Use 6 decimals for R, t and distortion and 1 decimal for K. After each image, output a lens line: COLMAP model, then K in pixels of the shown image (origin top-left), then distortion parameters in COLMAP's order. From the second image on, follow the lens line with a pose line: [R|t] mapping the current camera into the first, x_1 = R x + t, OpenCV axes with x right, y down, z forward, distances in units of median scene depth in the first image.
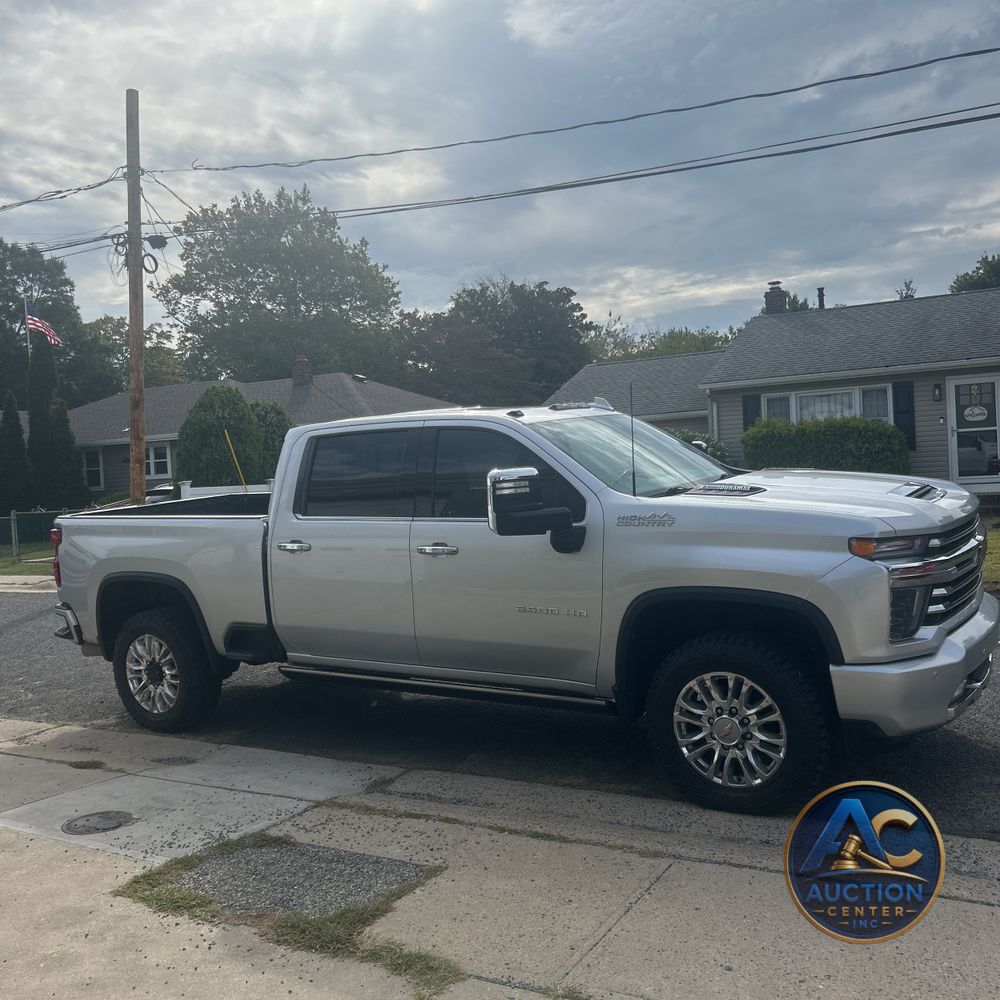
lens RADIAL K [[1008.3, 0, 501.7], [0, 1008.3, 499.7], [0, 0, 1]] dist [0.011446, 0.000000]
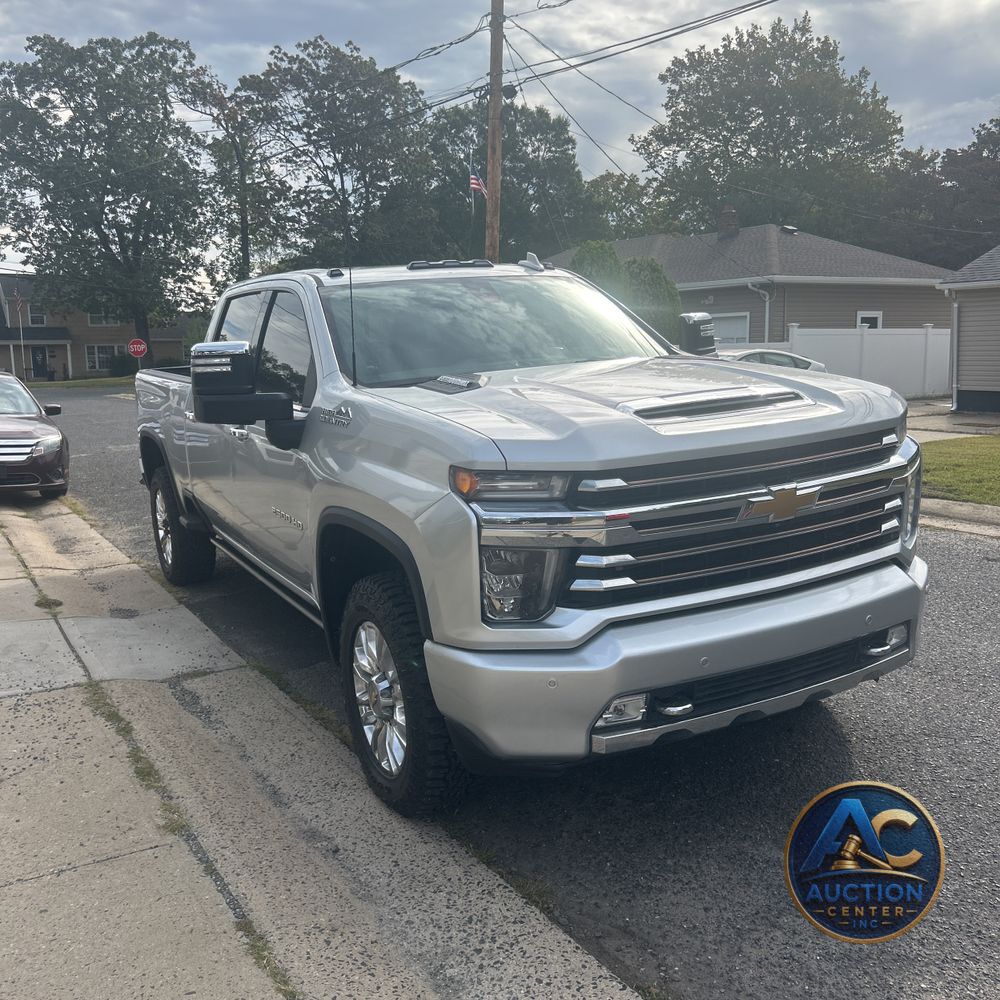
lens RADIAL K [[1008.3, 0, 507.2], [0, 1008.3, 499.8], [0, 0, 1]] dist [0.011446, 0.000000]
pose [[0.871180, 0.111952, -0.478030, 0.160557], [-0.044773, 0.987714, 0.149721, -0.009512], [0.488918, -0.109031, 0.865489, 0.098116]]
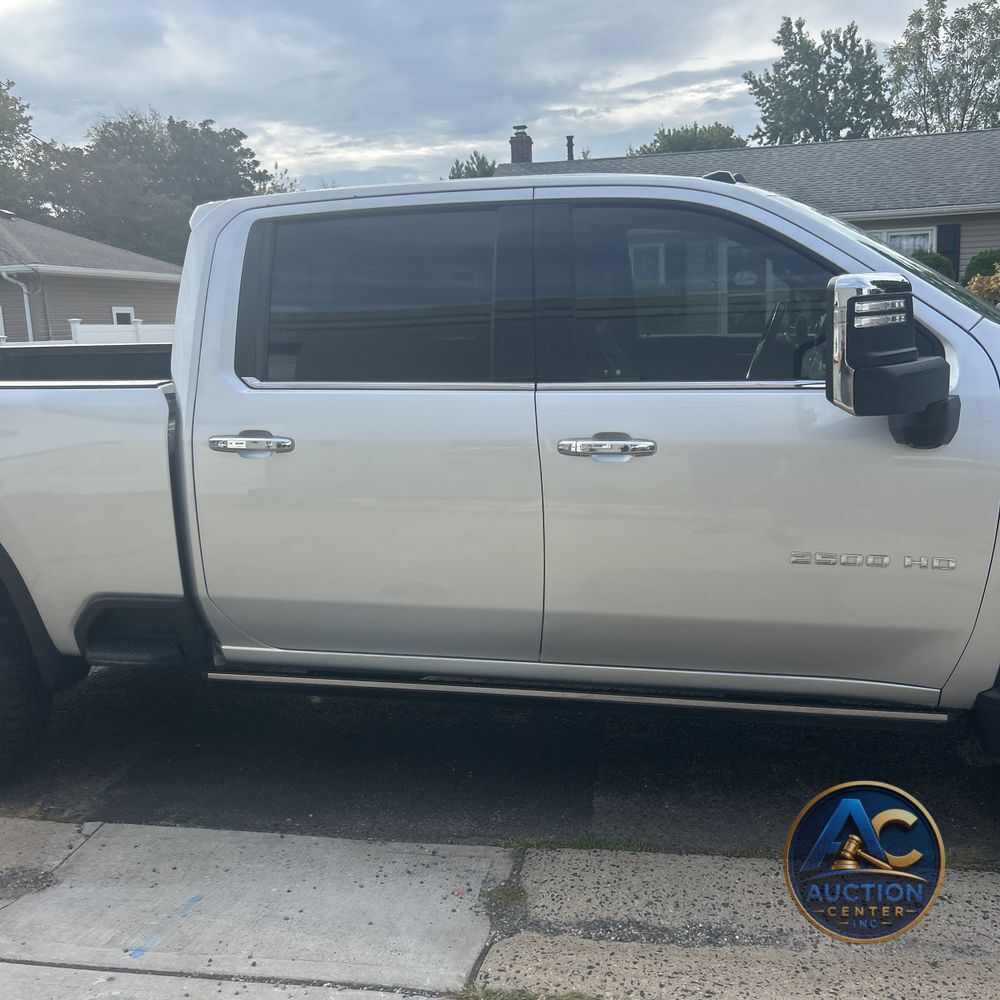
lens RADIAL K [[1008.3, 0, 498.6], [0, 1008.3, 500.7], [0, 0, 1]] dist [0.011446, 0.000000]
pose [[0.941442, -0.042922, 0.334431, -0.081157], [0.000438, 0.992019, 0.126086, 0.003854], [-0.337174, -0.118556, 0.933948, 0.153812]]
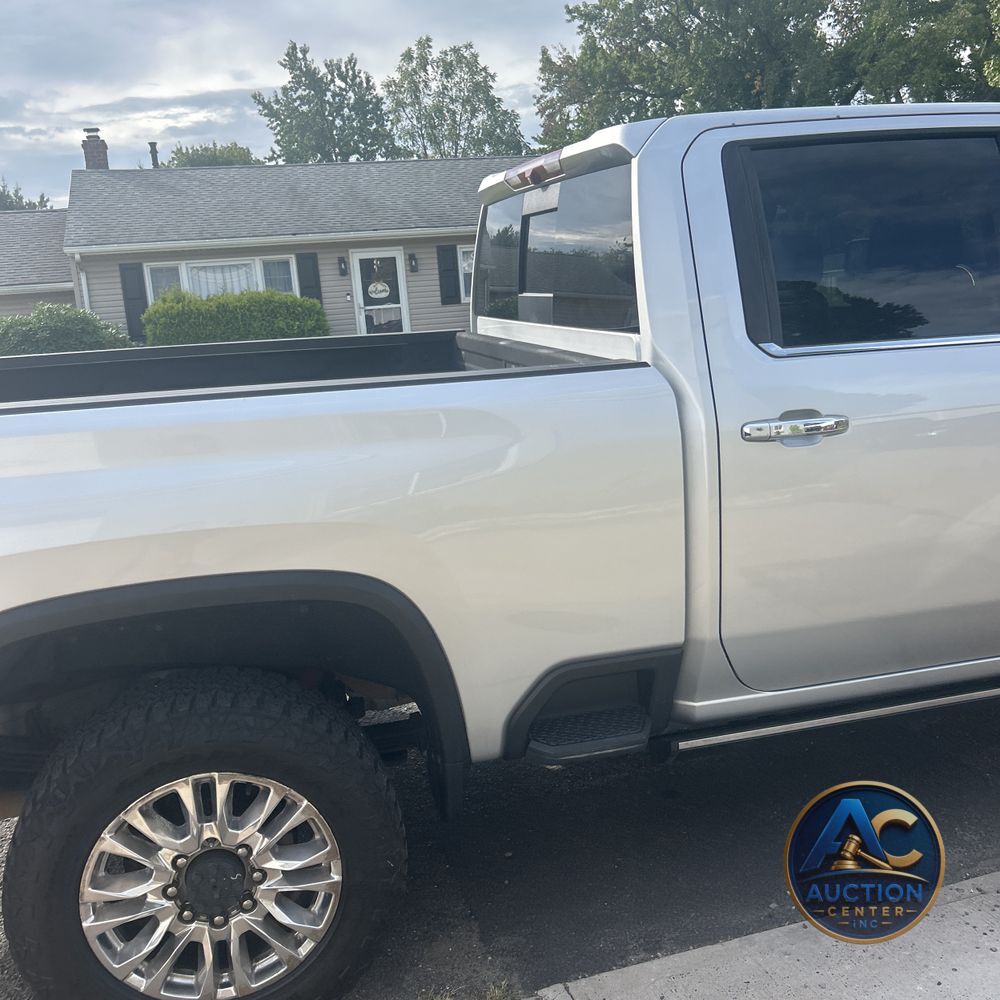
lens RADIAL K [[1008.3, 0, 461.4], [0, 1008.3, 513.7], [0, 0, 1]] dist [0.011446, 0.000000]
pose [[0.693086, -0.133810, 0.708326, -0.177109], [0.060581, 0.989956, 0.127734, 0.007129], [-0.718304, -0.045620, 0.694232, 0.257585]]
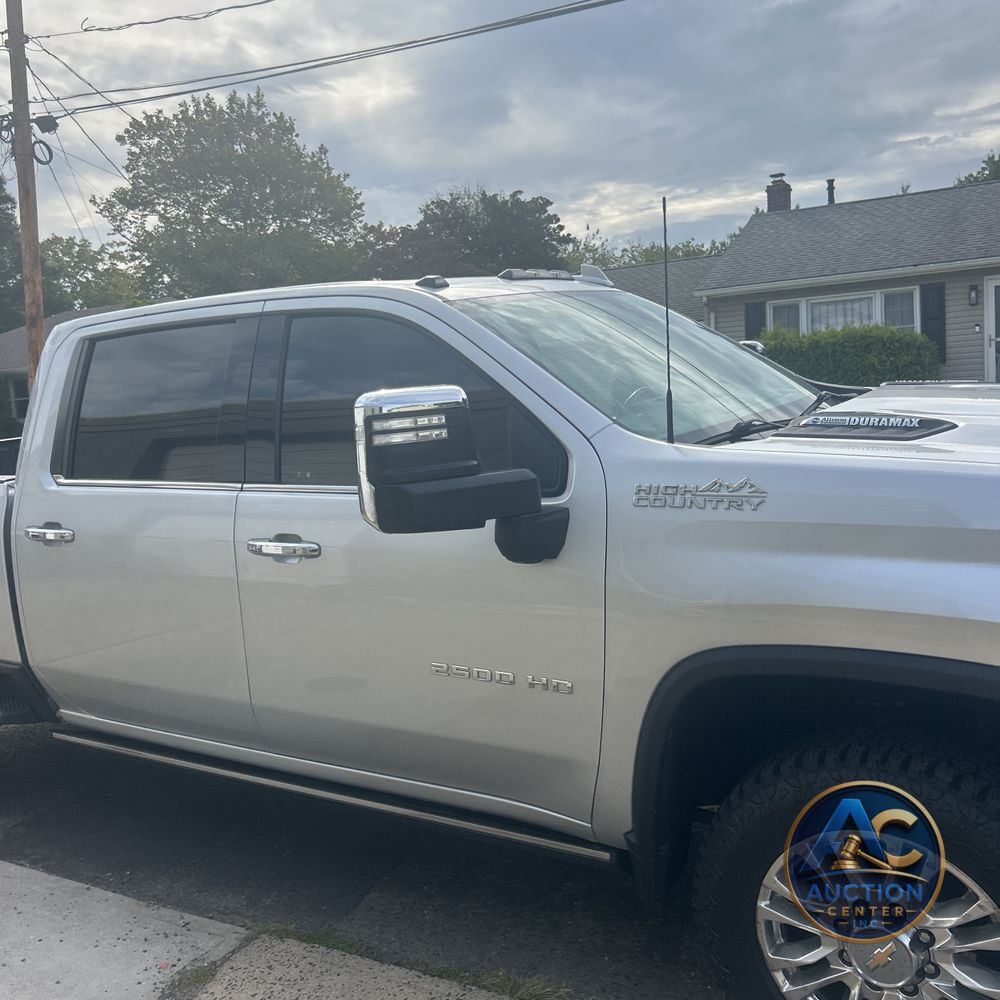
lens RADIAL K [[1008.3, 0, 488.1], [0, 1008.3, 497.7], [0, 0, 1]] dist [0.011446, 0.000000]
pose [[0.999858, -0.015519, 0.006580, 0.010973], [0.015001, 0.997244, 0.072653, -0.003479], [-0.007689, -0.072544, 0.997336, 0.135890]]
